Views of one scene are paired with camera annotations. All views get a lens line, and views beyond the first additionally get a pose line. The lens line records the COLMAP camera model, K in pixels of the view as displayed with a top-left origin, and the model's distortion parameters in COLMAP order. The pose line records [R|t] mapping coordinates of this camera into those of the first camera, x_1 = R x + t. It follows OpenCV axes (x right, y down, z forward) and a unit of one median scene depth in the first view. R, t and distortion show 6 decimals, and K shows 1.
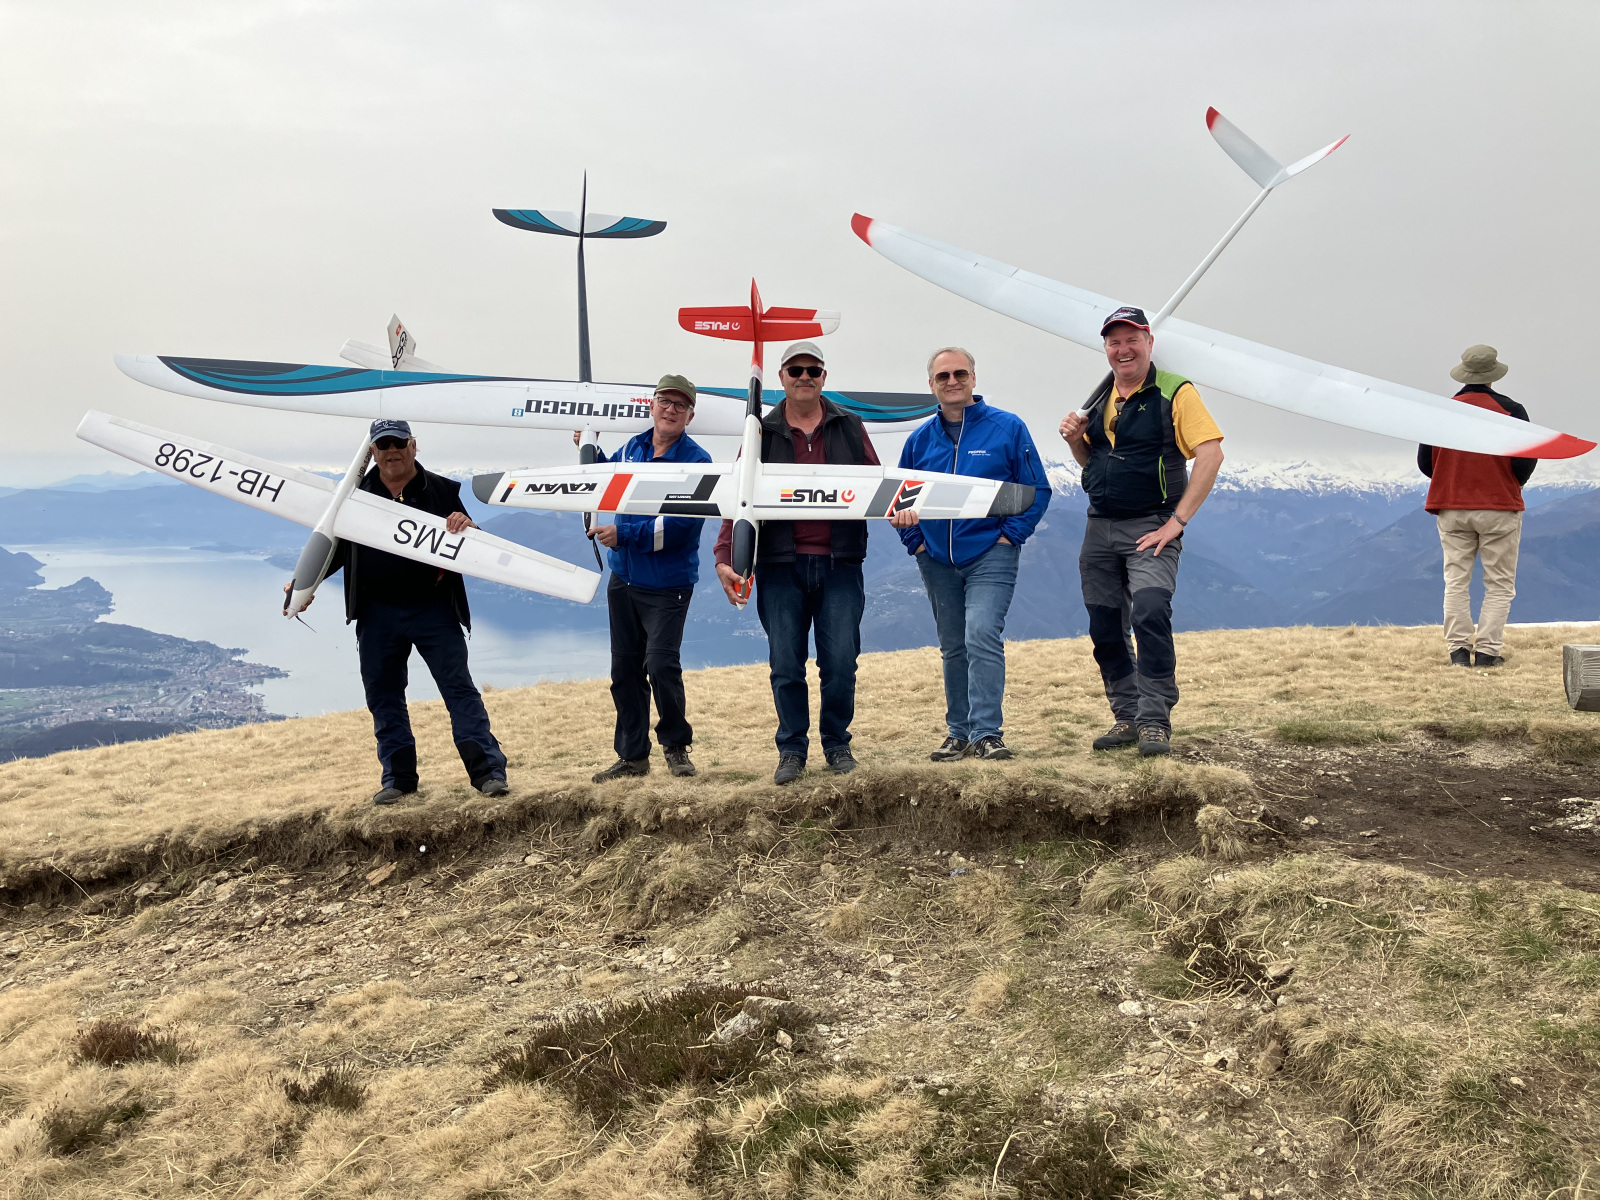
lens RADIAL K [[1331.2, 0, 802.1], [0, 1331.2, 573.7], [0, 0, 1]] dist [0.013402, -0.009083]
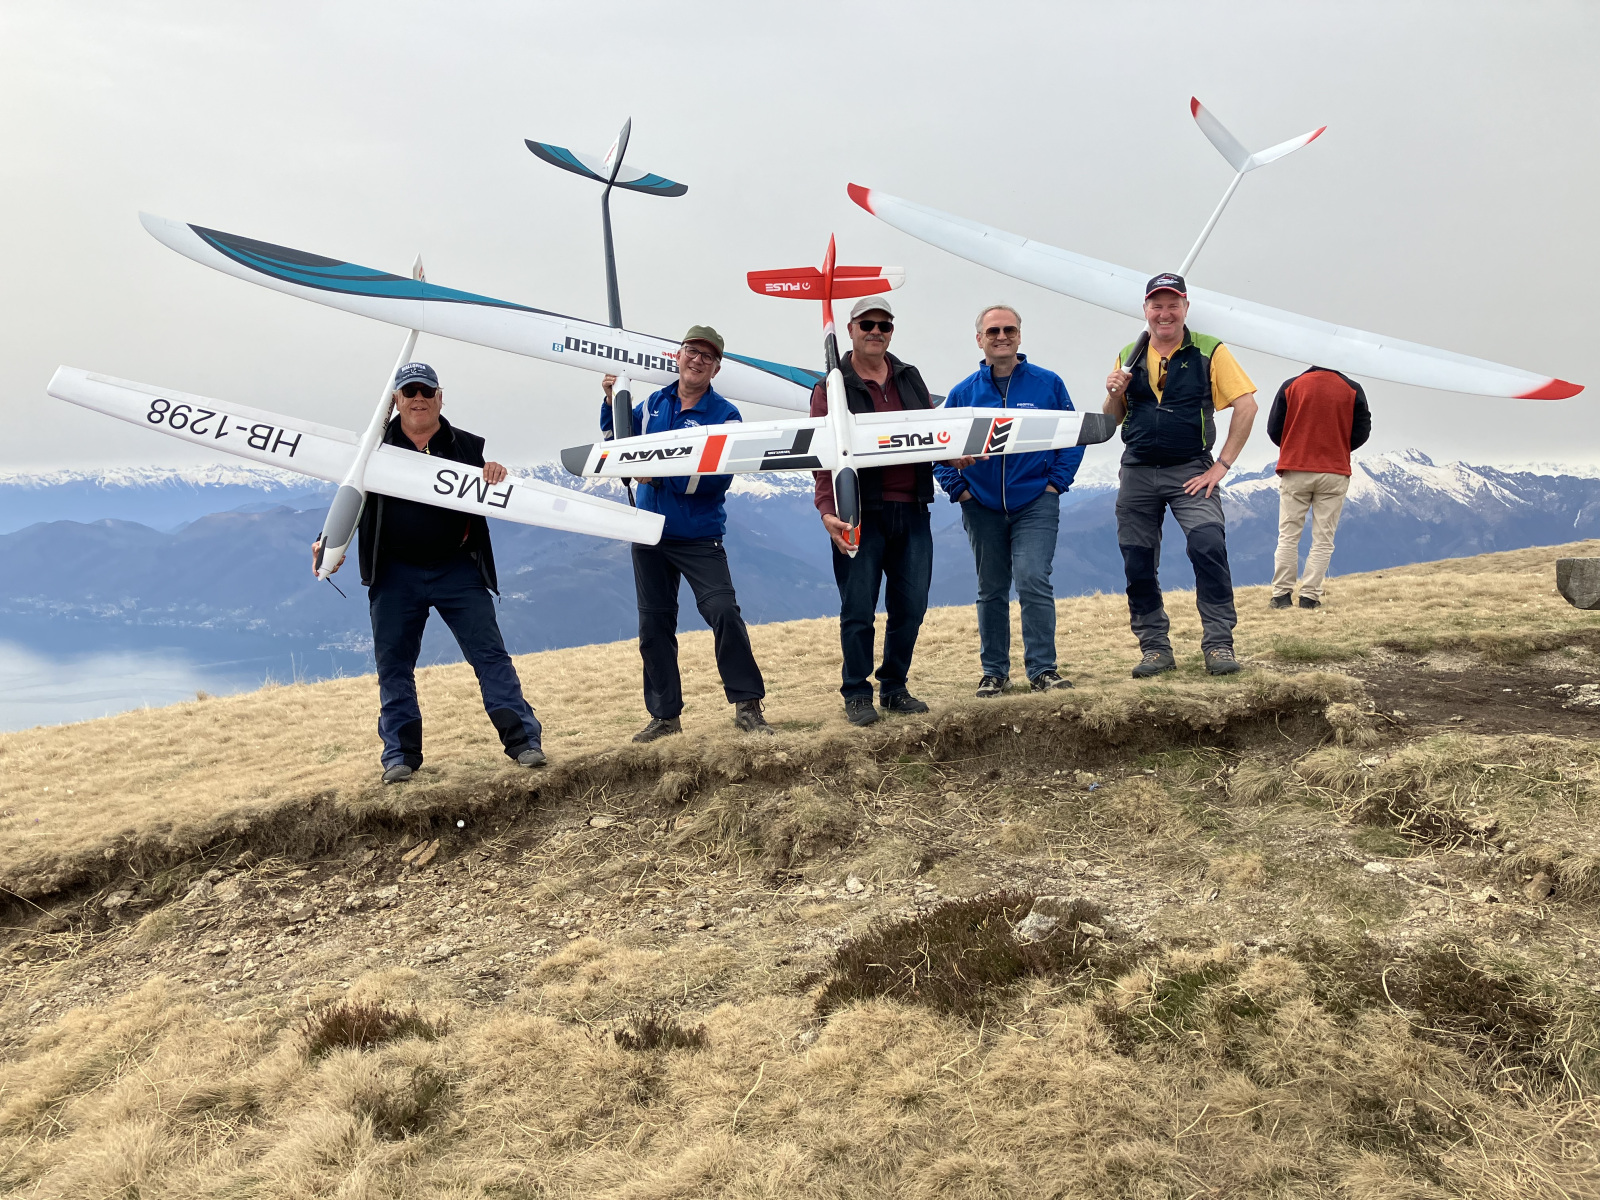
lens RADIAL K [[1313.3, 0, 800.0], [0, 1313.3, 600.0], [0, 0, 1]] dist [0.020122, -0.015013]
pose [[0.953344, -0.029843, 0.300408, -0.362544], [0.025067, 0.999491, 0.019741, 0.039097], [-0.300844, -0.011290, 0.953607, 0.045581]]
